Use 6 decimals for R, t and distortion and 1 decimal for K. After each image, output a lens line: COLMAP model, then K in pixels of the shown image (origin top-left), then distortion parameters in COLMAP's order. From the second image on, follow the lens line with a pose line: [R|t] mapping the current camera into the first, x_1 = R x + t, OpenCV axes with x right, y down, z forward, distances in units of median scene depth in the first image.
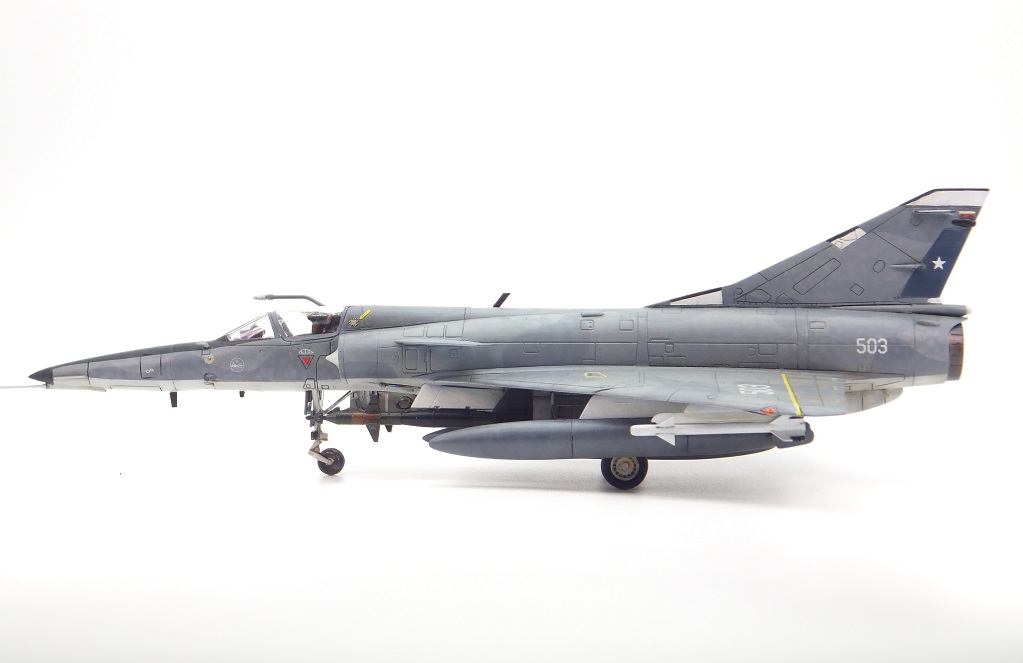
lens RADIAL K [[2329.4, 0, 511.5], [0, 2329.4, 331.5], [0, 0, 1]] dist [0.102261, 0.185732]
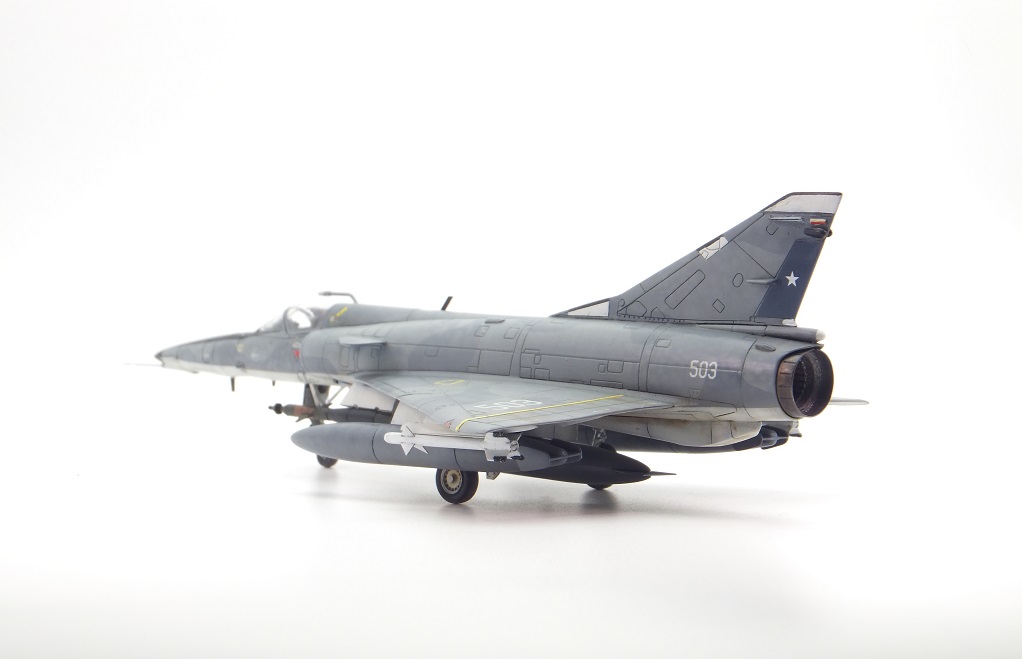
lens RADIAL K [[2327.1, 0, 511.0], [0, 2327.1, 329.5], [0, 0, 1]] dist [0.102261, 0.185732]
pose [[0.743375, 0.046416, -0.667263, 0.677066], [-0.058041, 0.998303, 0.004782, -0.008782], [0.666352, 0.035174, 0.744807, 0.294040]]
